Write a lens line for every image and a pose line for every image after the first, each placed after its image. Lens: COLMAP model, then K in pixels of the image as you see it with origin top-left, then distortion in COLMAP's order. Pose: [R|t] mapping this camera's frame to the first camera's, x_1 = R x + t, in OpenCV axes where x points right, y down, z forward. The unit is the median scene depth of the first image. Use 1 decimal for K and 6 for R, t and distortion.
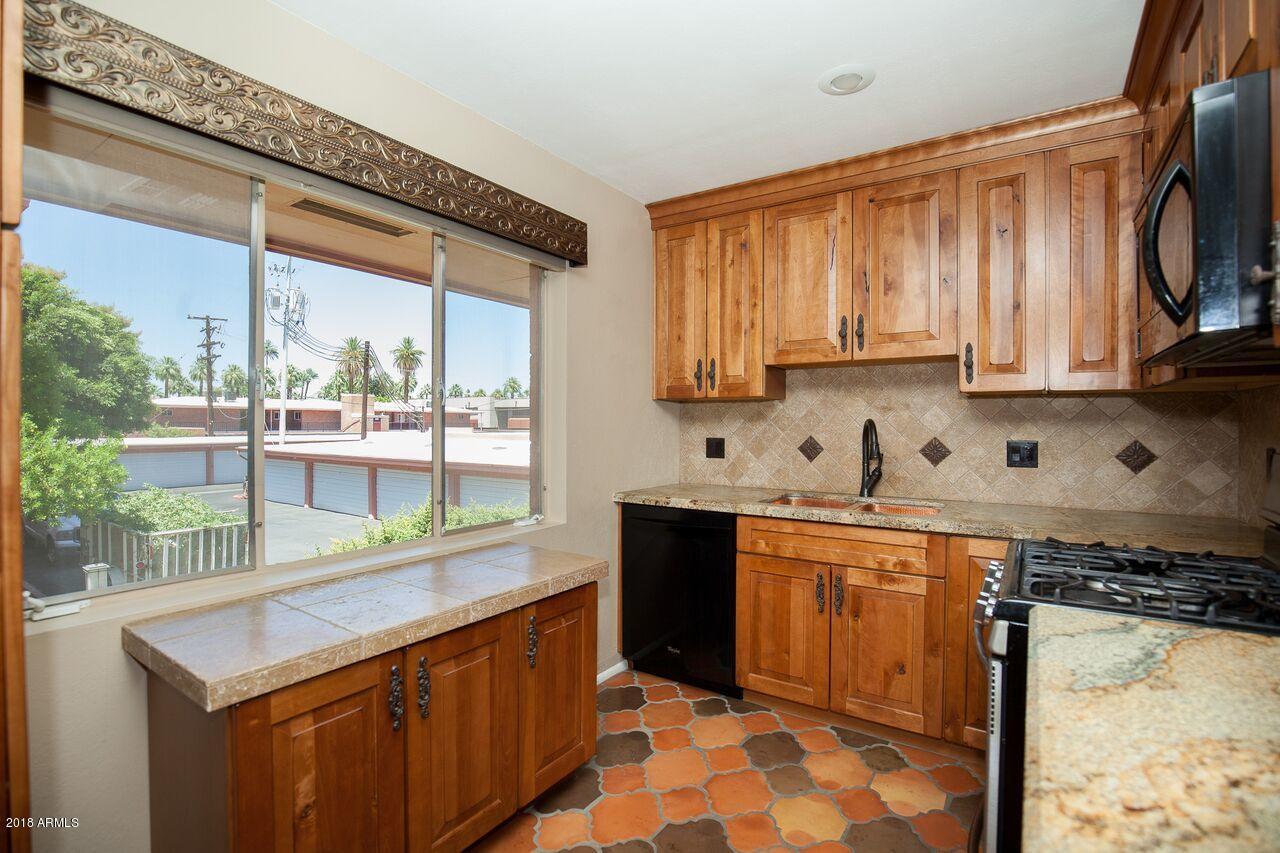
lens RADIAL K [[610.5, 0, 627.8], [0, 610.5, 423.1], [0, 0, 1]] dist [-0.031328, -0.000152]
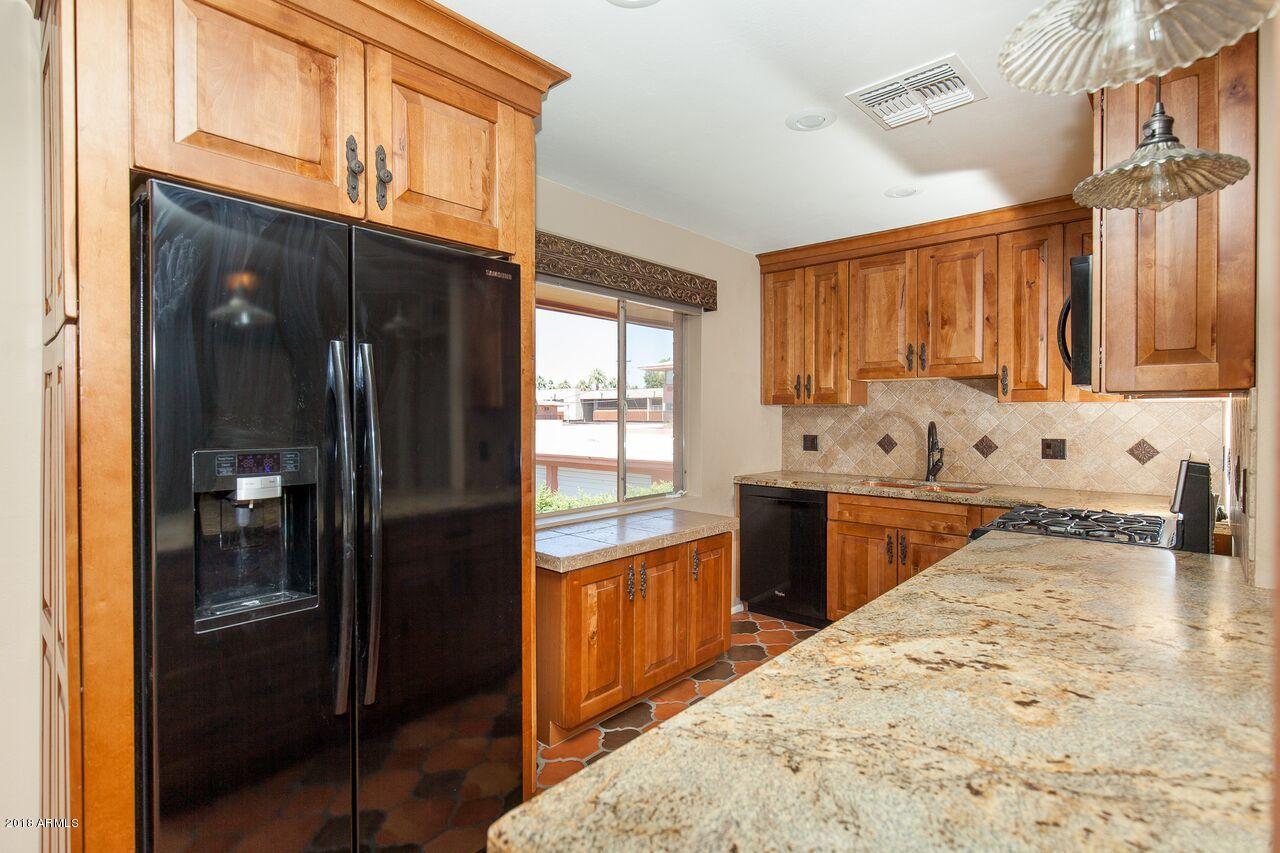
lens RADIAL K [[640.4, 0, 643.2], [0, 640.4, 414.2], [0, 0, 1]] dist [-0.003892, 0.000129]
pose [[0.993929, -0.000370, -0.110021, -0.069613], [0.000313, 1.000000, -0.000531, -0.022347], [0.110021, 0.000493, 0.993929, -0.445172]]
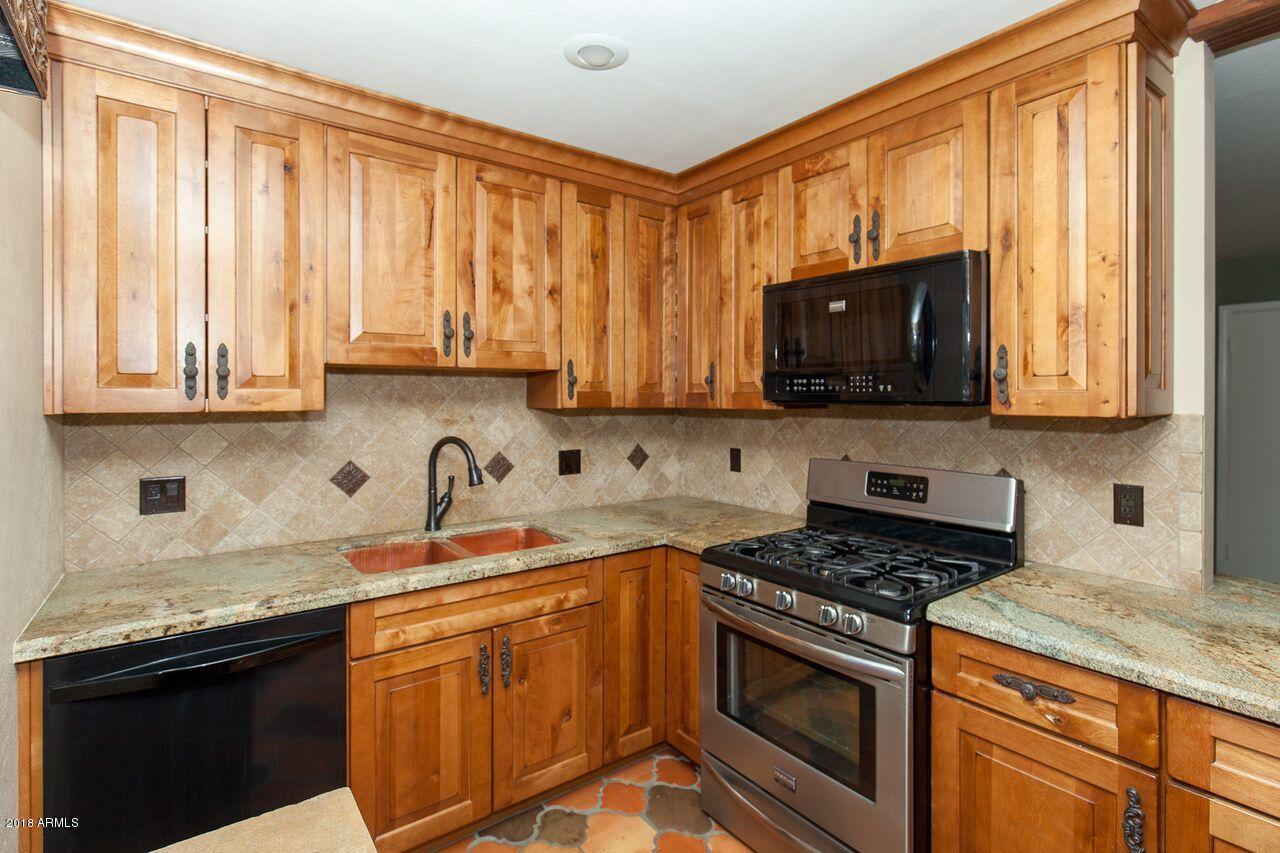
lens RADIAL K [[609.3, 0, 683.2], [0, 609.3, 398.7], [0, 0, 1]] dist [-0.000112, -0.000168]
pose [[0.296782, -0.002101, 0.954943, -0.311004], [-0.000501, 0.999997, 0.002356, -0.061834], [-0.954945, -0.001178, 0.296780, 0.460924]]
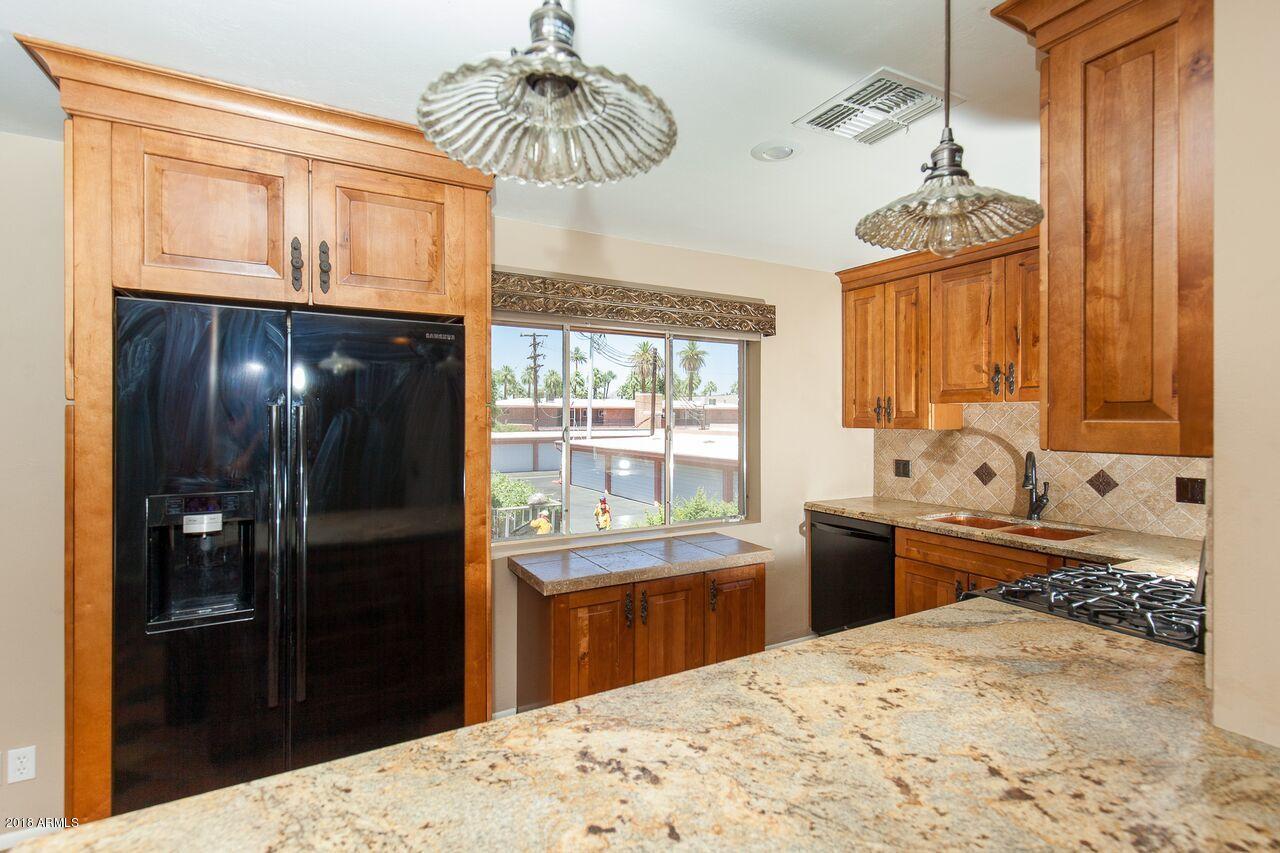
lens RADIAL K [[611.1, 0, 638.0], [0, 611.1, 409.1], [0, 0, 1]] dist [0.007406, -0.000692]
pose [[0.904693, -0.003470, -0.426050, 0.228143], [-0.002020, 0.999921, -0.012433, -0.071824], [0.426060, 0.012109, 0.904614, -0.359595]]
